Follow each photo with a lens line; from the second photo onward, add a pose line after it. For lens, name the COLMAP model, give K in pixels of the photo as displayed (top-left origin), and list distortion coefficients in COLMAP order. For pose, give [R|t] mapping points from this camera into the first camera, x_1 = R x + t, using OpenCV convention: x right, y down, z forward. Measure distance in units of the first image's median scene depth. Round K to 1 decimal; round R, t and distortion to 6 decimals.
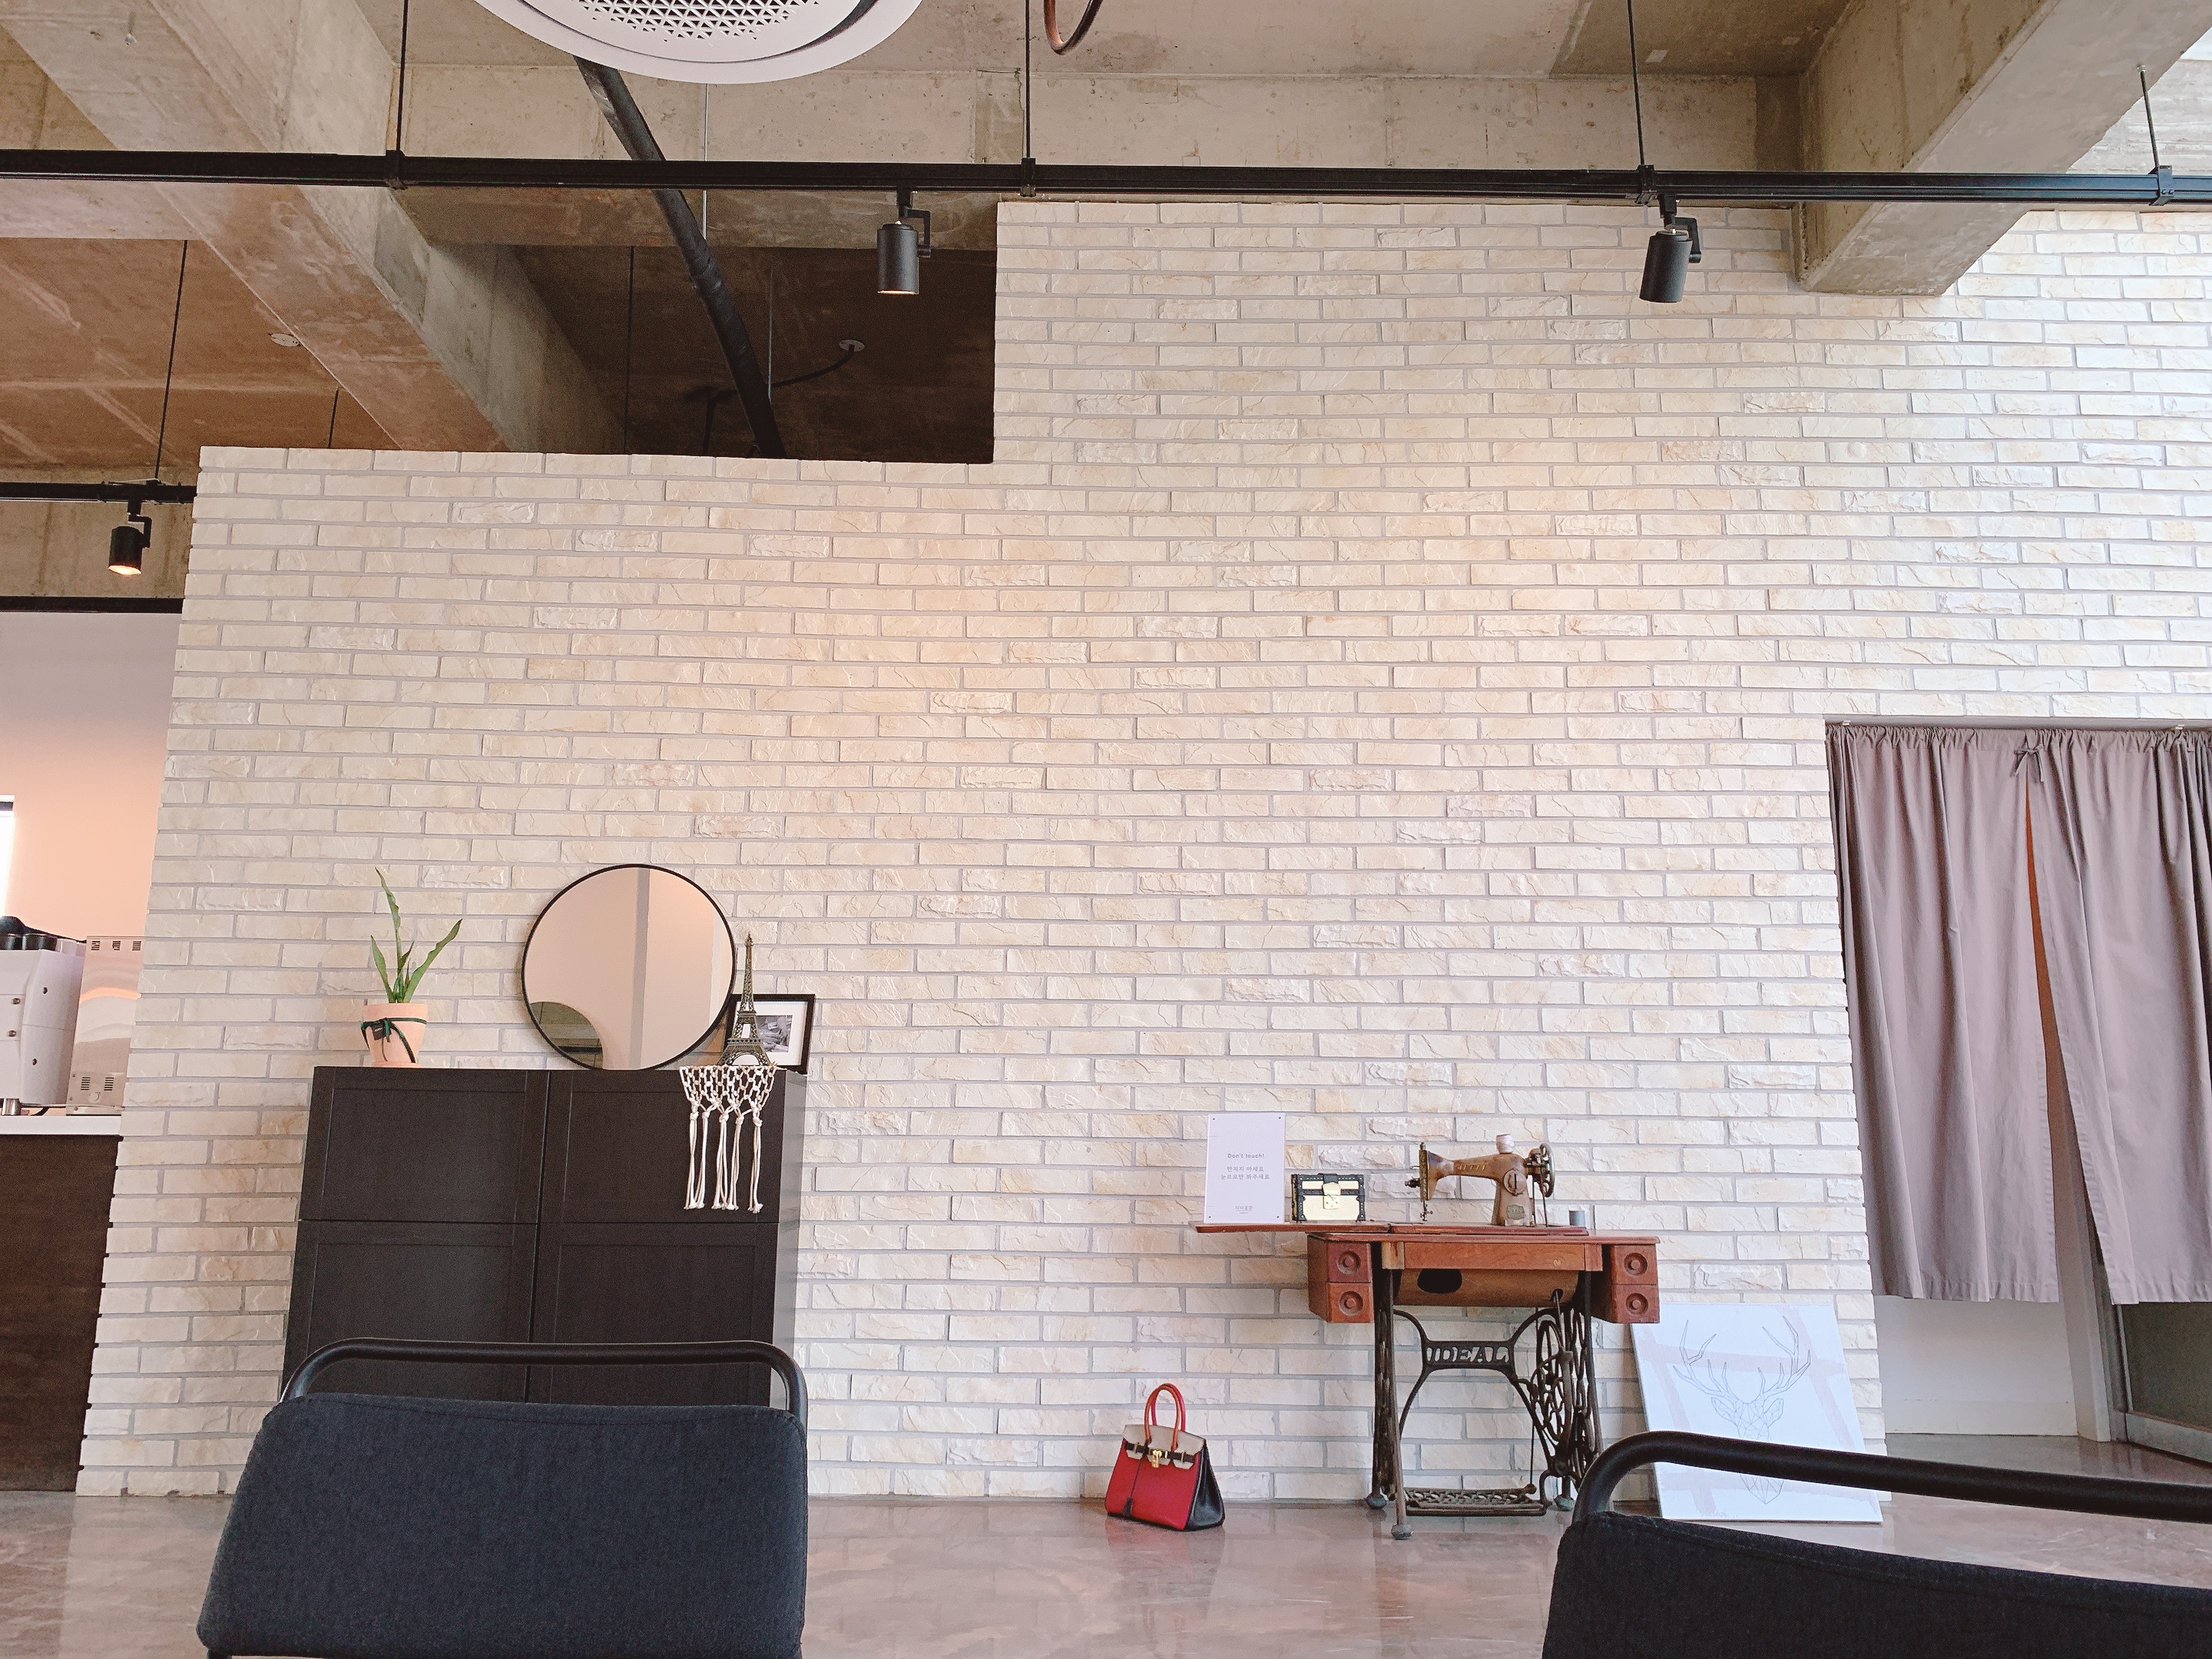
lens RADIAL K [[1692.5, 0, 1096.1], [0, 1692.5, 831.8], [0, 0, 1]] dist [0.017055, -0.007050]
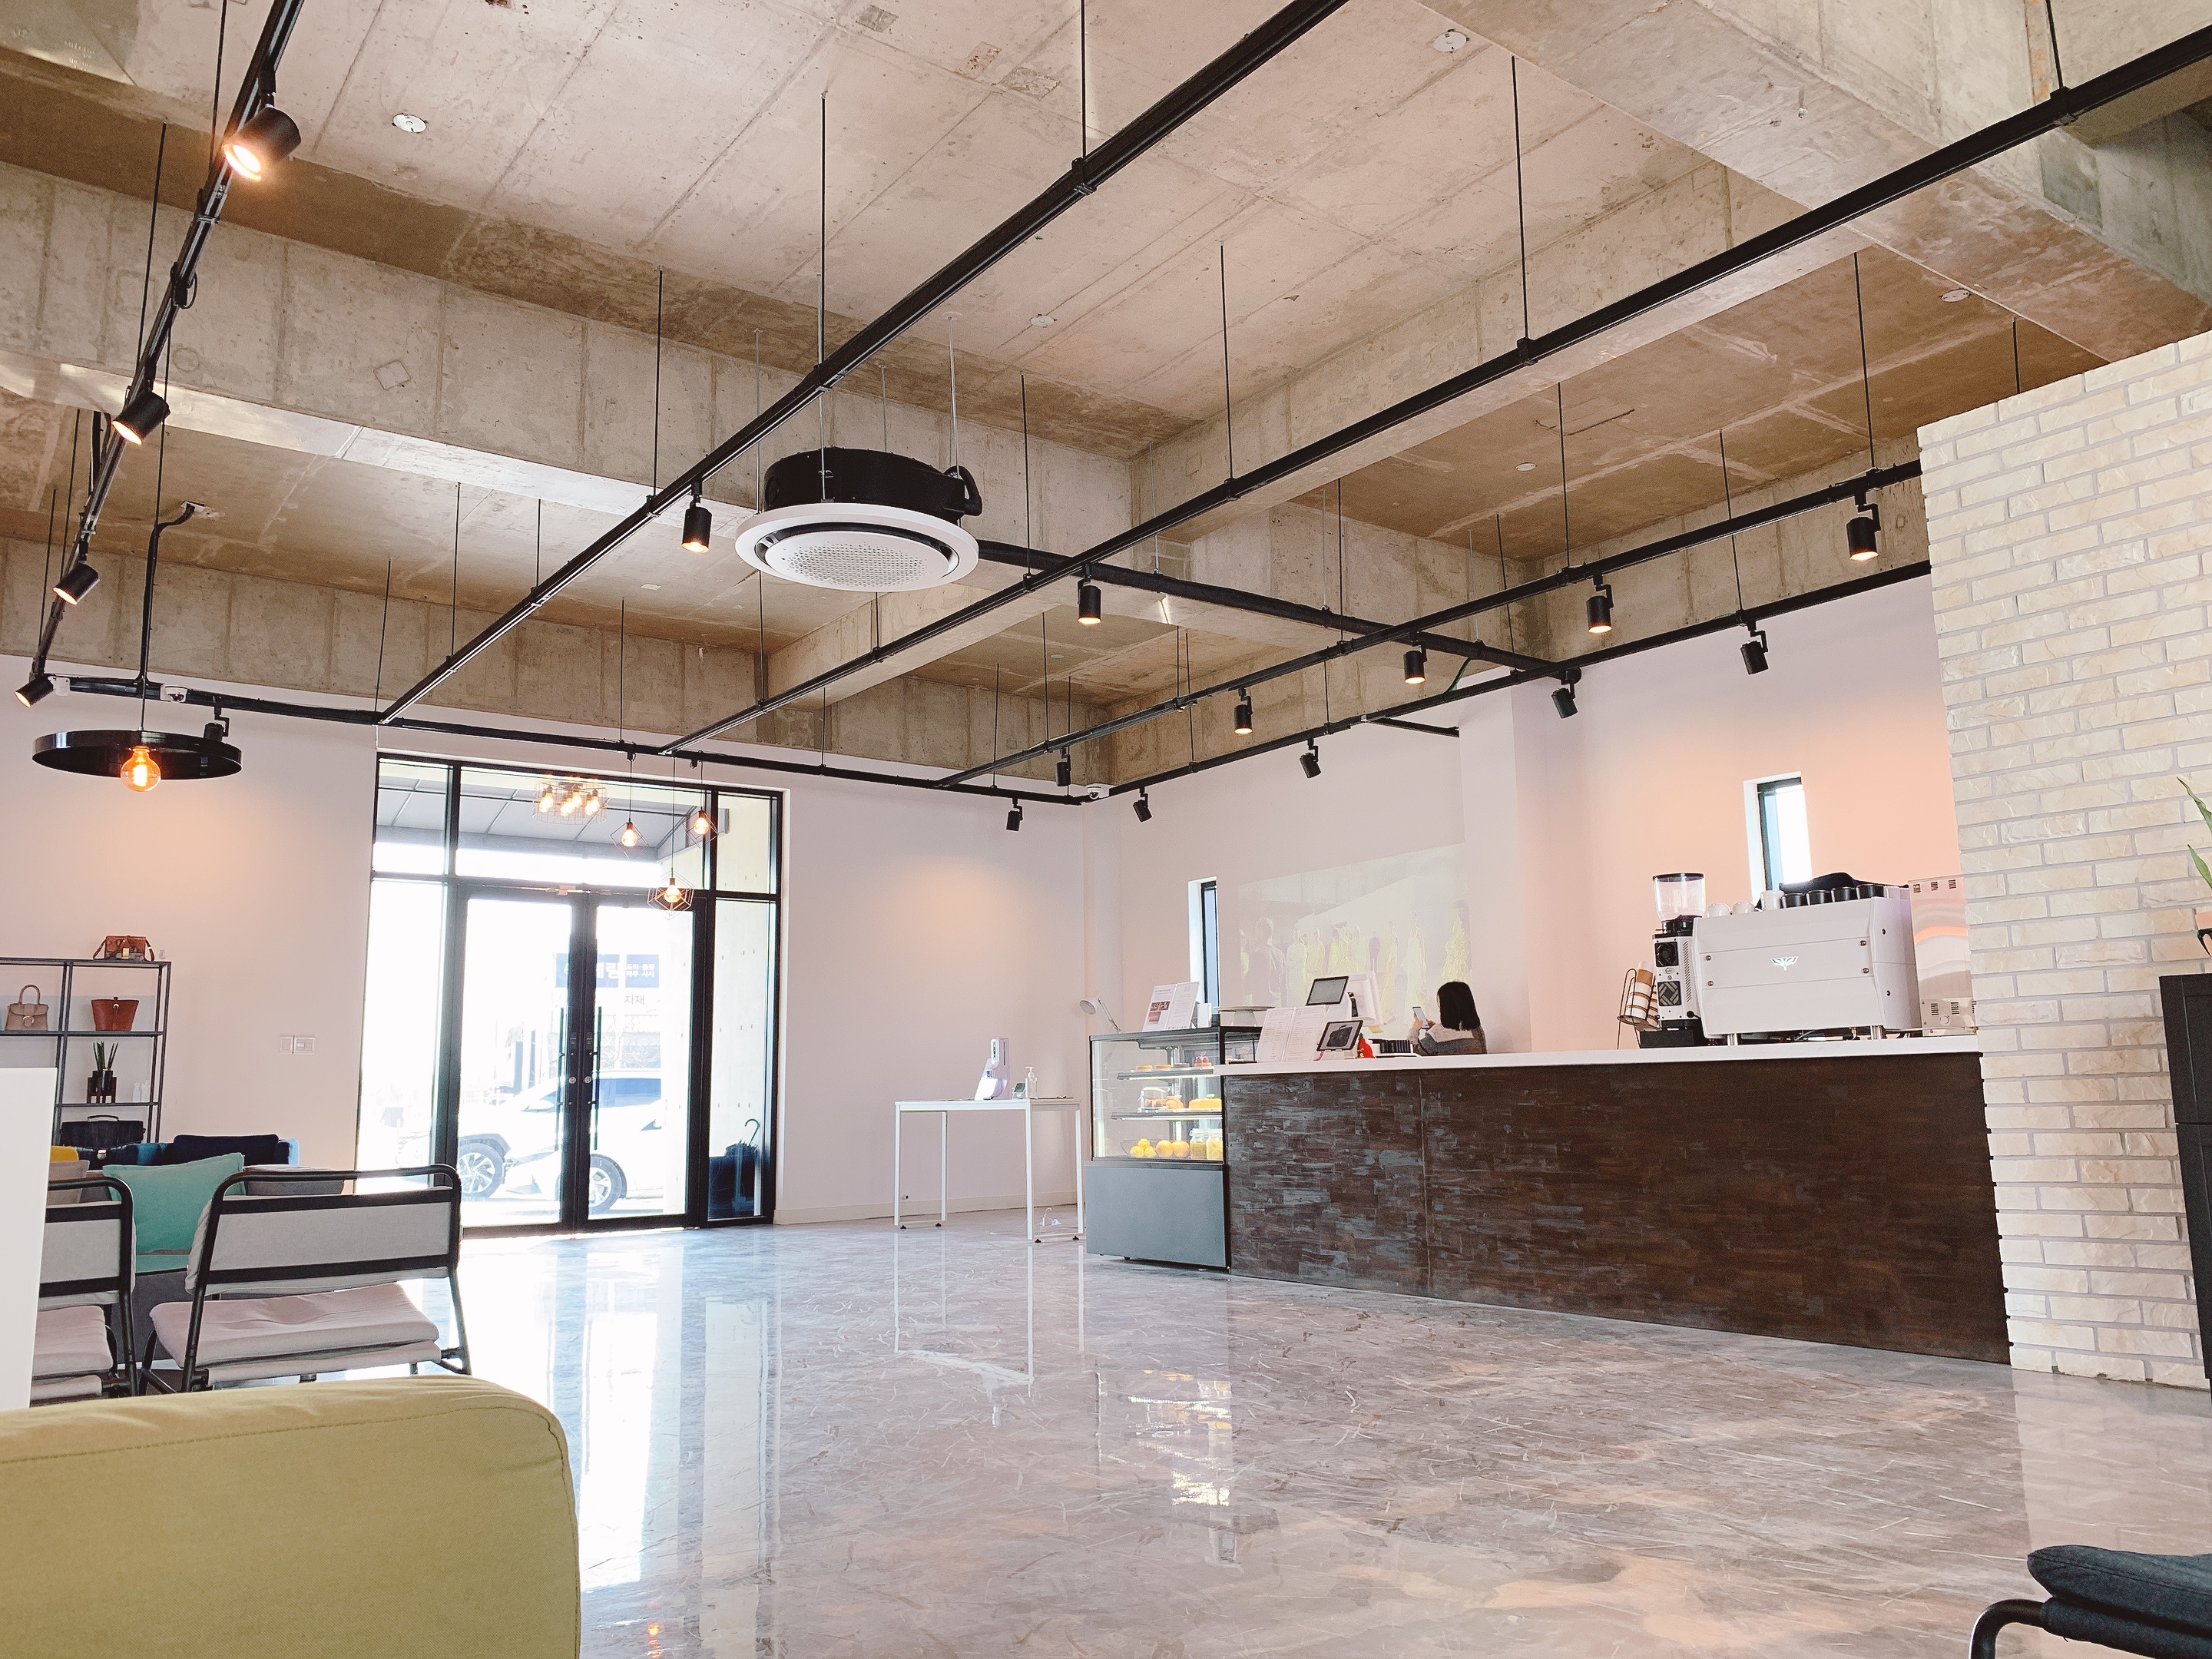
lens RADIAL K [[1692.5, 0, 1096.1], [0, 1692.5, 831.8], [0, 0, 1]] dist [0.017055, -0.007050]
pose [[0.576607, -0.149063, -0.803309, 0.010423], [0.179411, 0.982318, -0.053501, -0.007869], [0.797080, -0.113273, 0.593155, -0.105400]]
